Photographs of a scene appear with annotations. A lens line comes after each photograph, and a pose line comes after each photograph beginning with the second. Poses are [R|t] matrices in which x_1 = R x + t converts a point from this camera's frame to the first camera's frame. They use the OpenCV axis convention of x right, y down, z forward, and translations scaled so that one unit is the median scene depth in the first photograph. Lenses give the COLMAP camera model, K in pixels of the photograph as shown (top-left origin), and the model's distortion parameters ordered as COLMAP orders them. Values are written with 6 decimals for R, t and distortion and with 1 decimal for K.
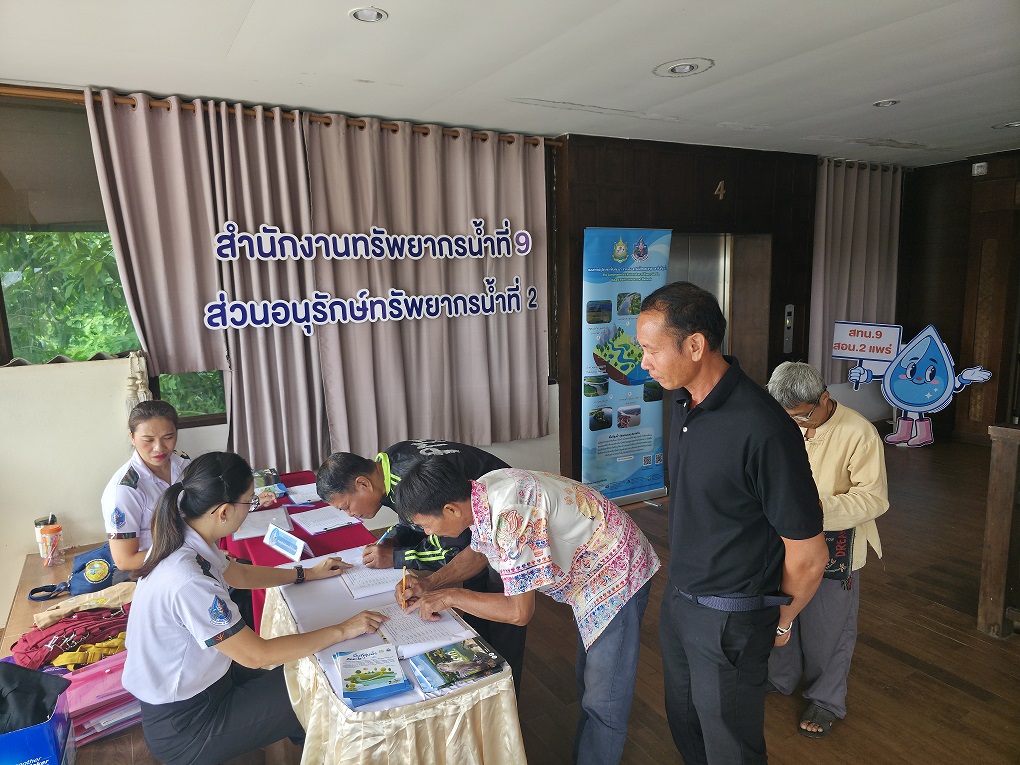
lens RADIAL K [[673.3, 0, 512.0], [0, 673.3, 399.9], [0, 0, 1]] dist [0.040313, -0.046634]
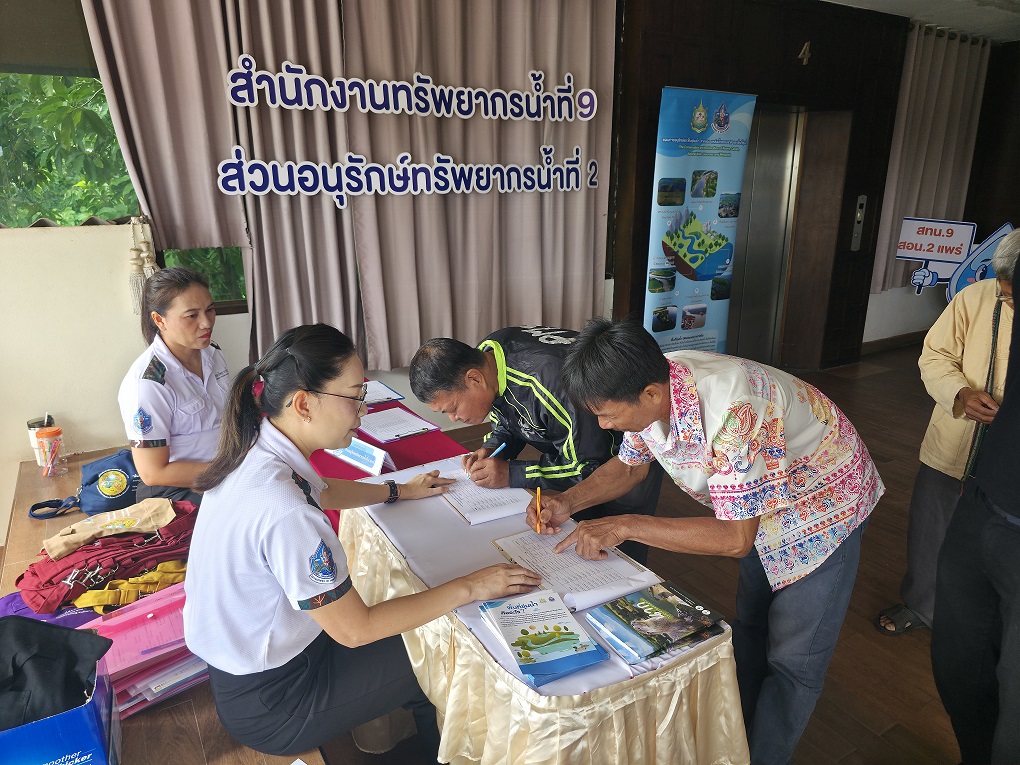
lens RADIAL K [[673.3, 0, 512.0], [0, 673.3, 399.9], [0, 0, 1]] dist [0.040313, -0.046634]
pose [[0.999541, 0.012680, 0.027511, -0.117681], [-0.016142, 0.991450, 0.129484, 0.029712], [-0.025634, -0.129869, 0.991200, 0.145962]]
